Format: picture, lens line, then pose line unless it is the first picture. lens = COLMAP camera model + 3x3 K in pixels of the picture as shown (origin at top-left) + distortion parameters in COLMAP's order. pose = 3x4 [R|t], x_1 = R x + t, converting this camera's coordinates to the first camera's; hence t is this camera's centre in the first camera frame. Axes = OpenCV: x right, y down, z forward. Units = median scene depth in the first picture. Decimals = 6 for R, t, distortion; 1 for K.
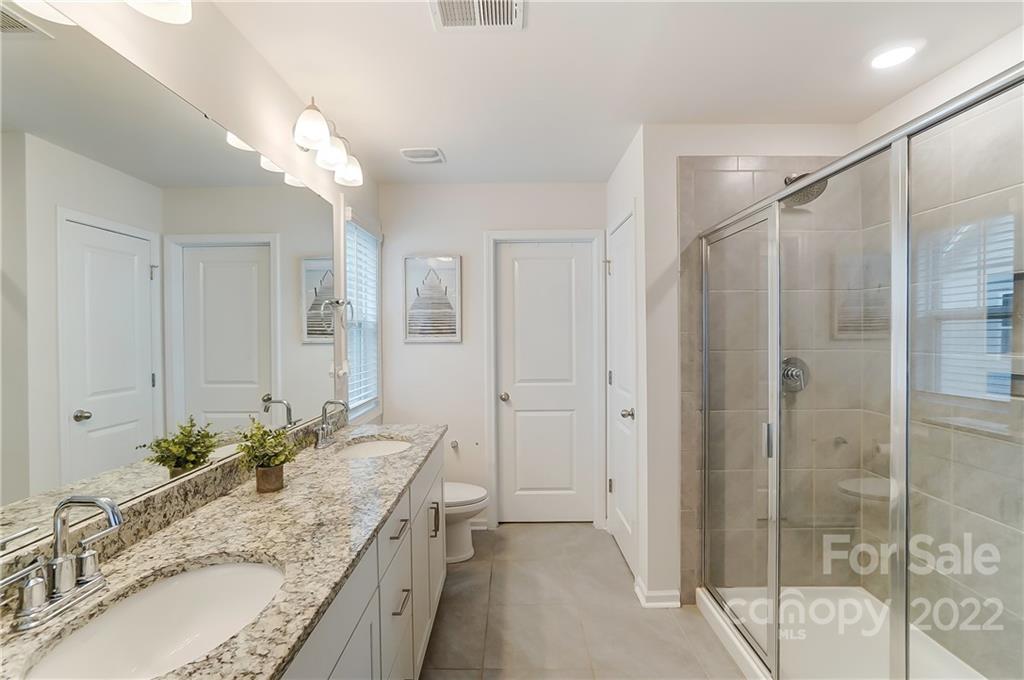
lens RADIAL K [[458.6, 0, 509.8], [0, 458.6, 340.6], [0, 0, 1]] dist [-0.064003, 0.022788]
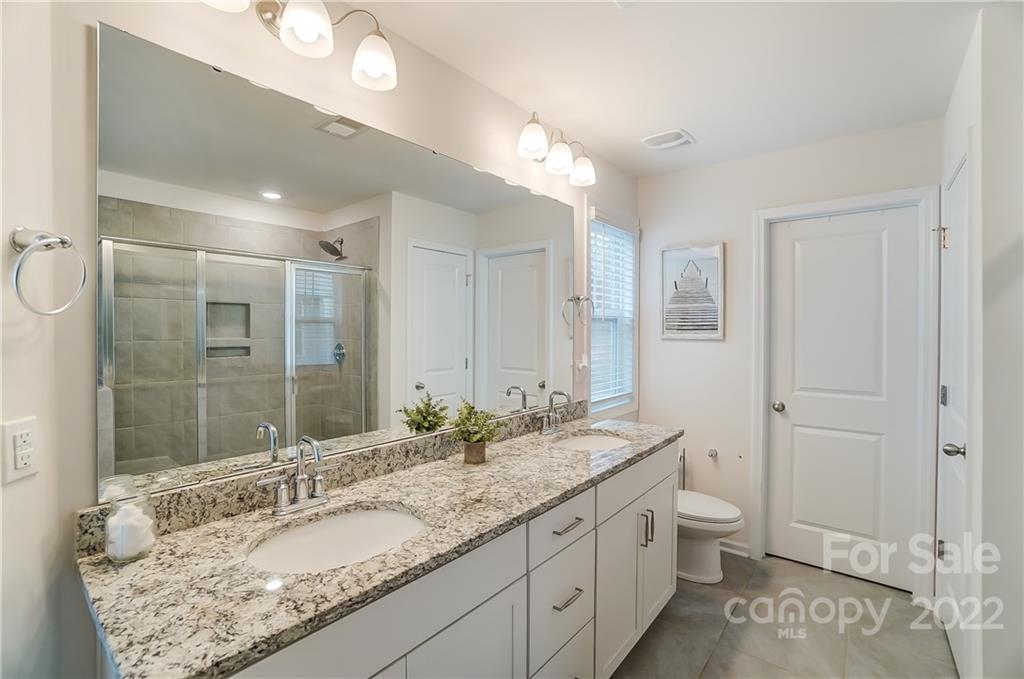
lens RADIAL K [[446.0, 0, 507.4], [0, 446.0, 332.6], [0, 0, 1]] dist [-0.075823, 0.019773]
pose [[0.768225, 0.014101, -0.640025, 0.159747], [-0.020366, 0.999790, -0.002419, 0.000511], [0.639856, 0.014893, 0.768350, 0.108846]]
